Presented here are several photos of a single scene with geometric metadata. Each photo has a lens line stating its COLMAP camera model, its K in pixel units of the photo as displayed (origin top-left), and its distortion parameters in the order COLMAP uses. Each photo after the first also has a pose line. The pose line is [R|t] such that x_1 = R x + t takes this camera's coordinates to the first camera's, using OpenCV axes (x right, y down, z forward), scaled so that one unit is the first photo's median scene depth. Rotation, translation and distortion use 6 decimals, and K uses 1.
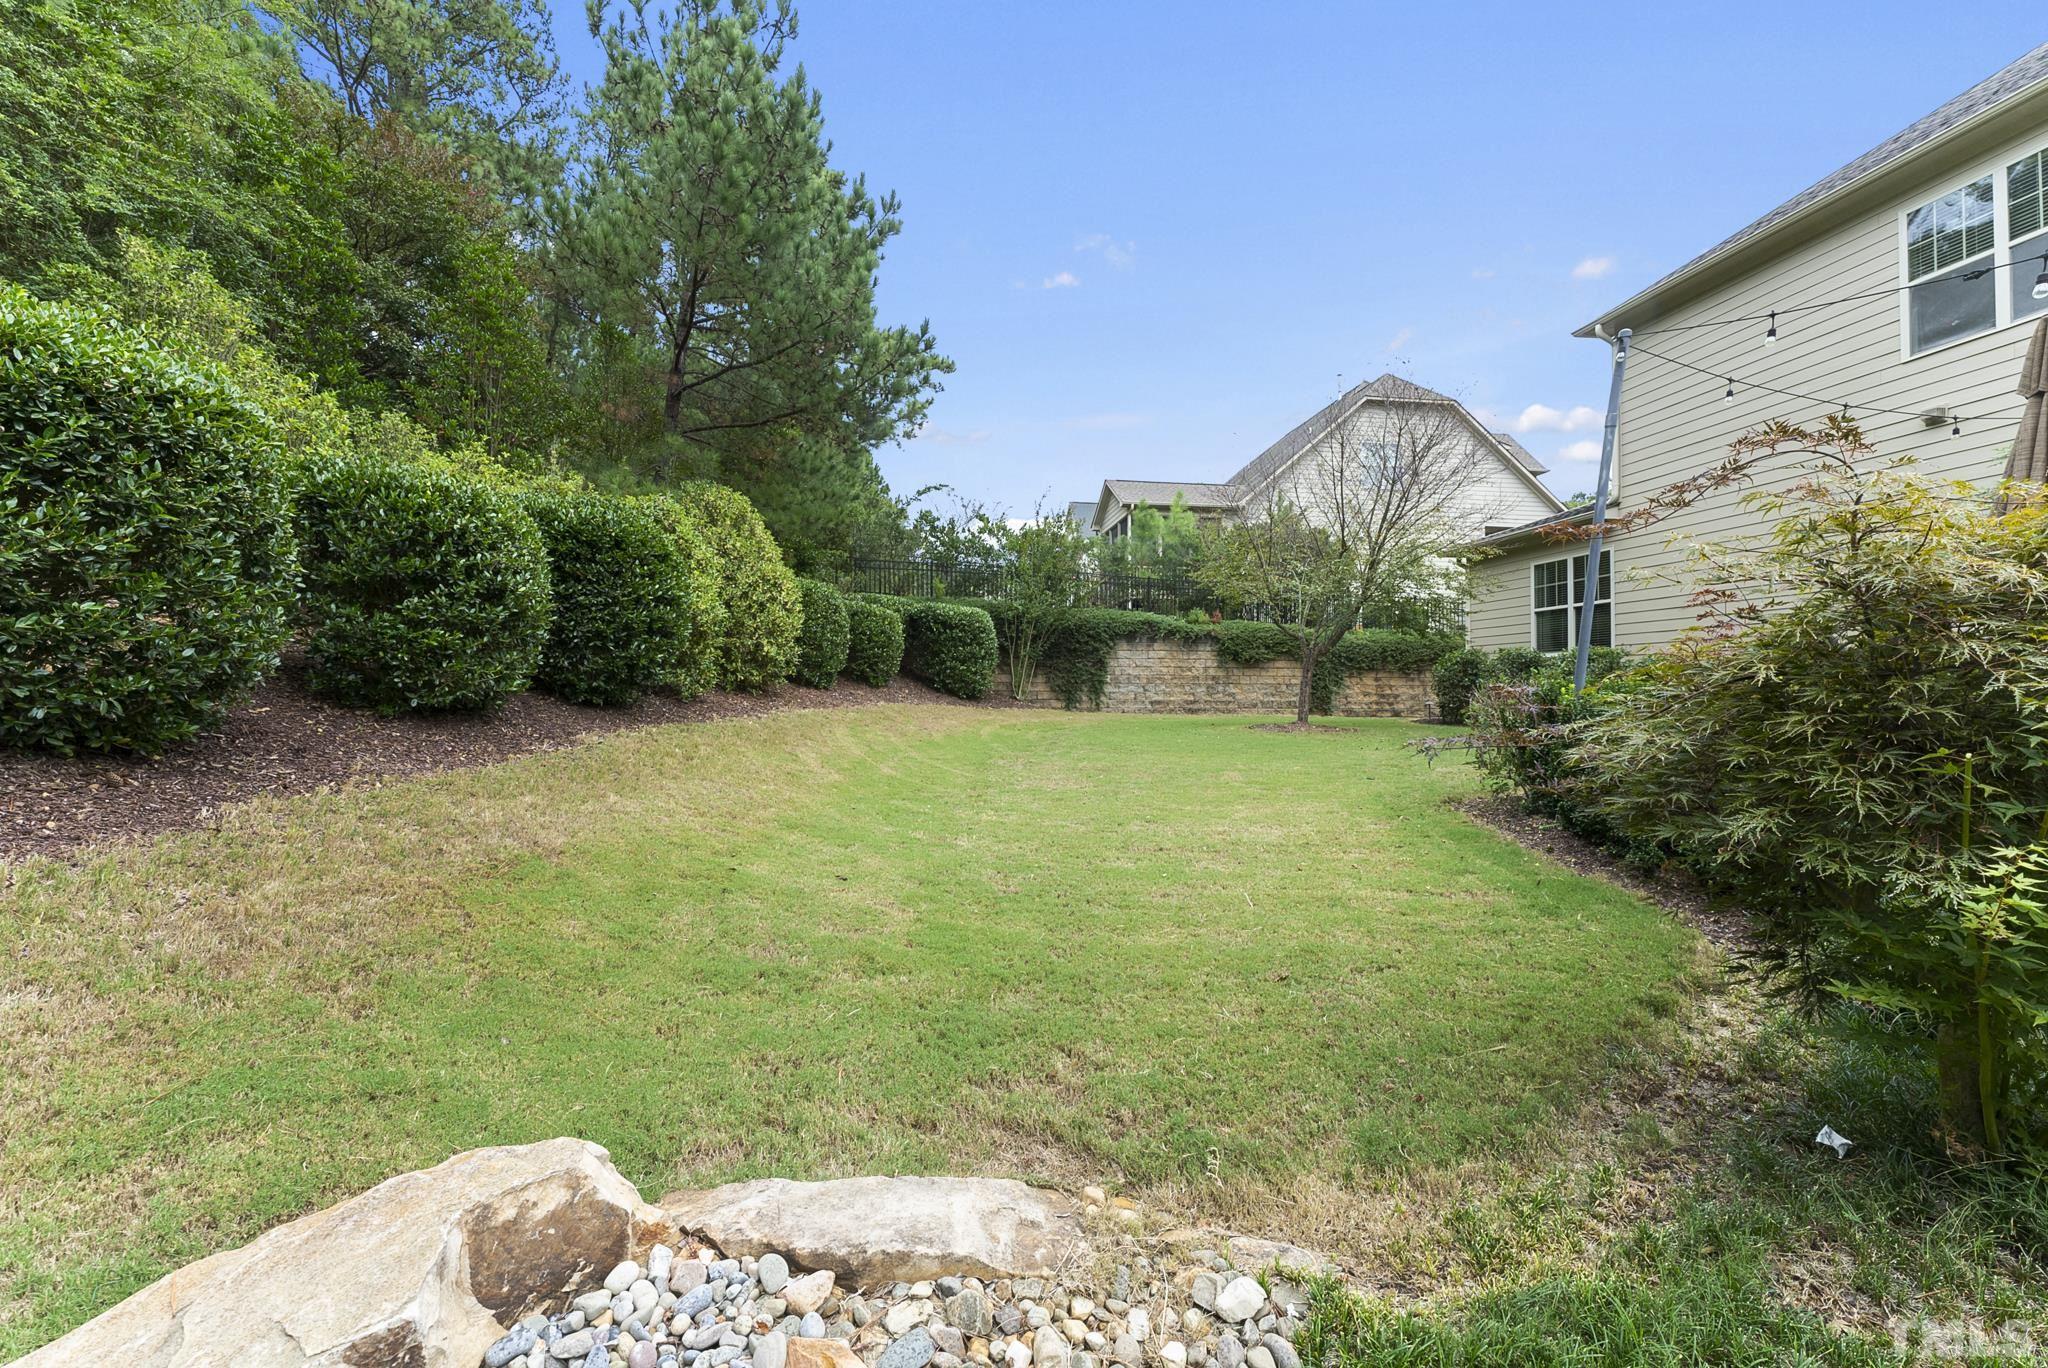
lens RADIAL K [[827.9, 0, 1025.2], [0, 827.9, 679.5], [0, 0, 1]] dist [-0.000056, -0.000113]
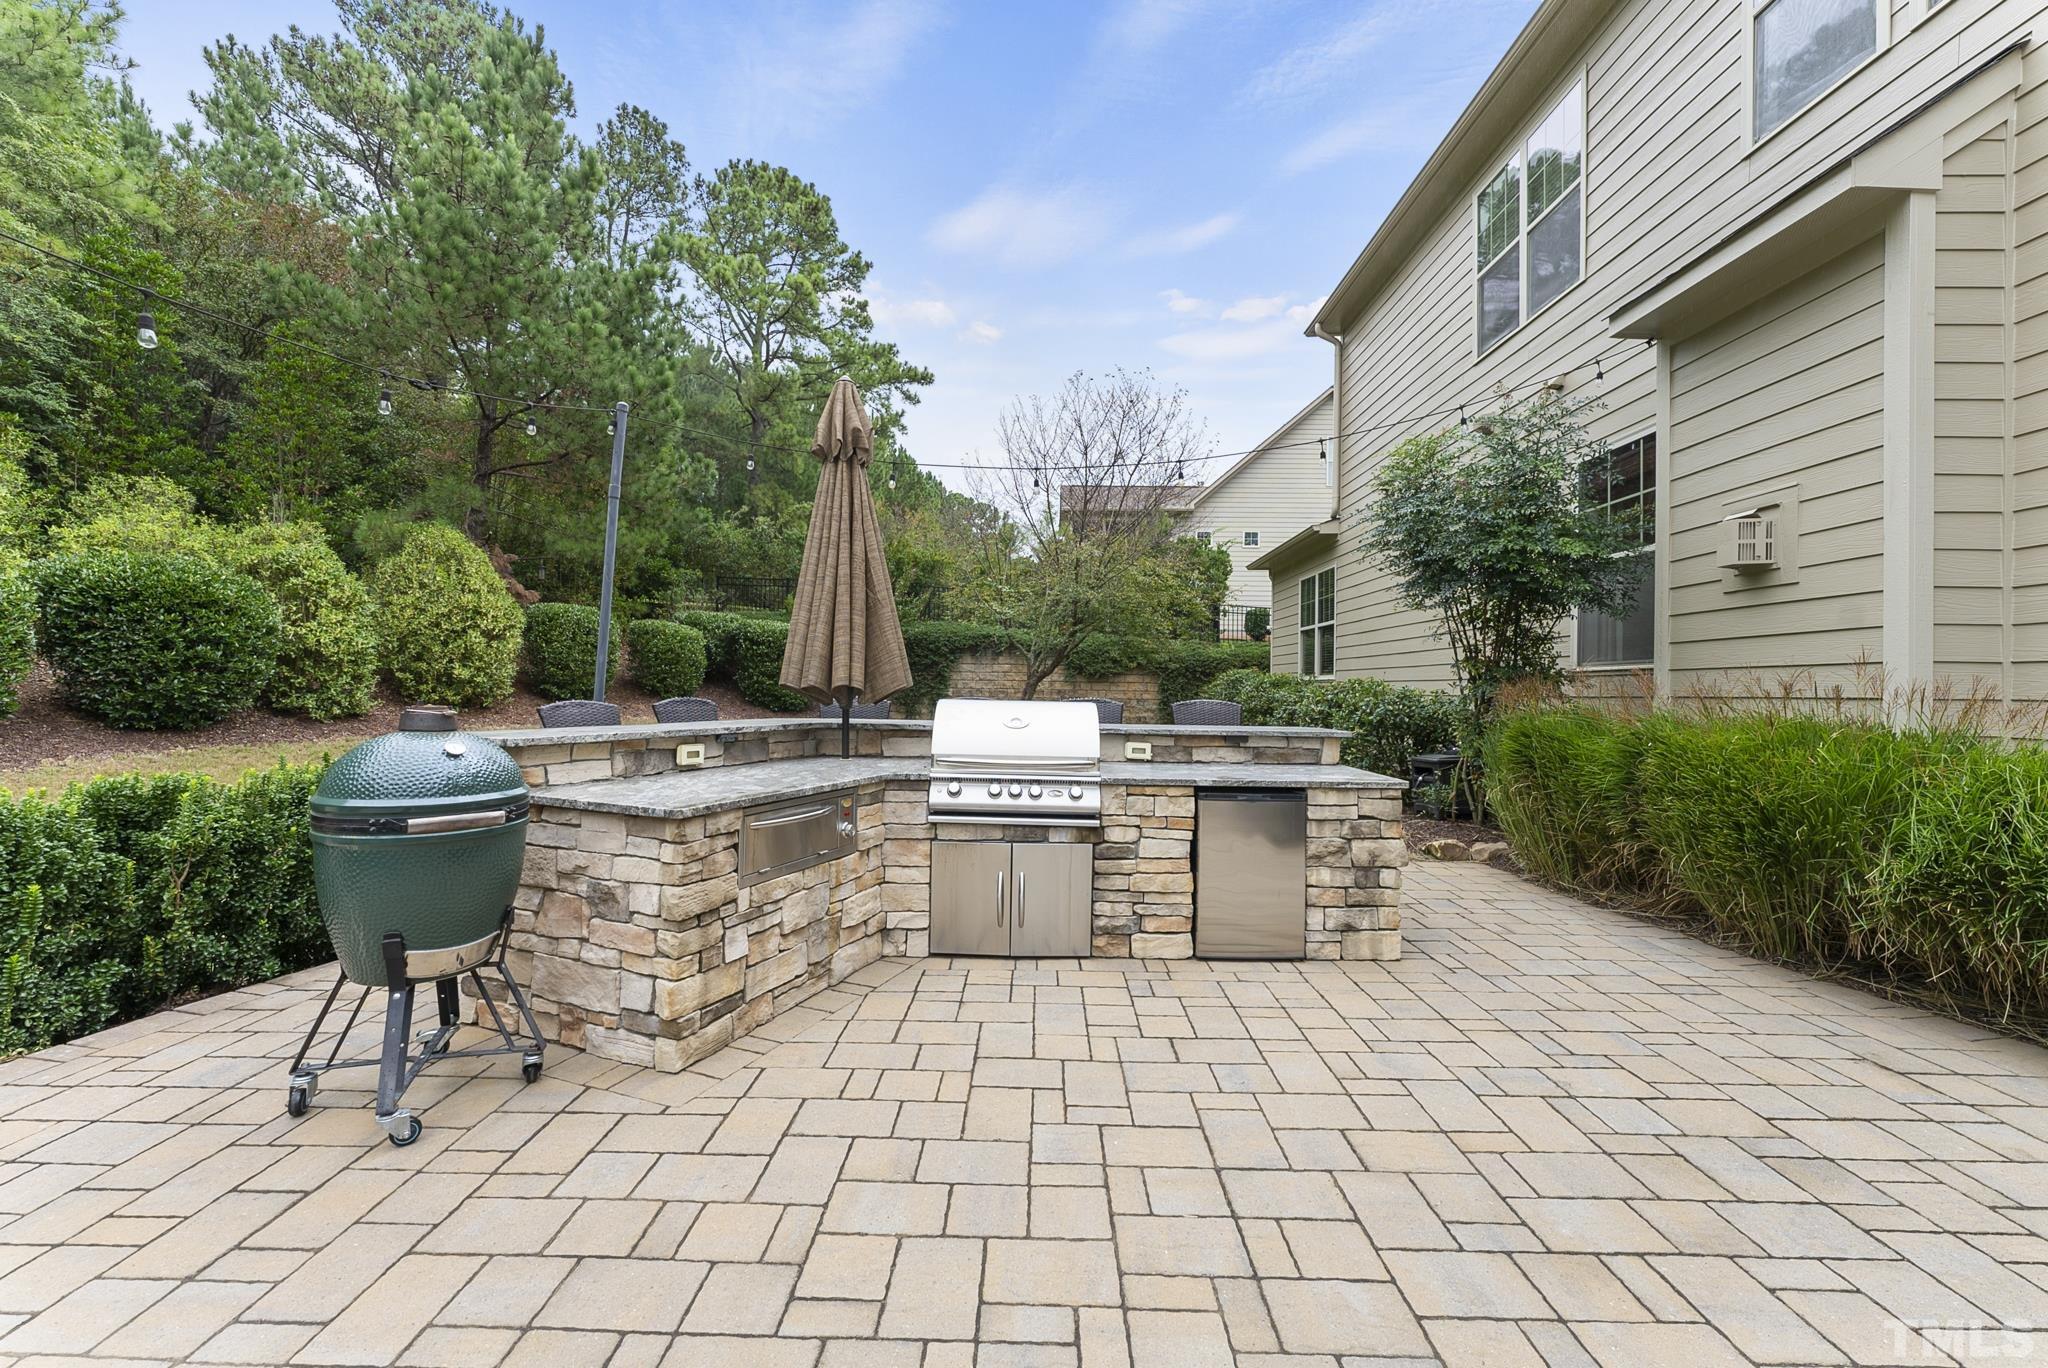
lens RADIAL K [[827.9, 0, 1025.8], [0, 827.9, 690.1], [0, 0, 1]] dist [-0.000056, -0.000113]
pose [[0.983849, 0.012304, -0.178579, 0.474976], [-0.008954, 0.999769, 0.019554, -0.030257], [0.178778, -0.017639, 0.983731, 0.023093]]
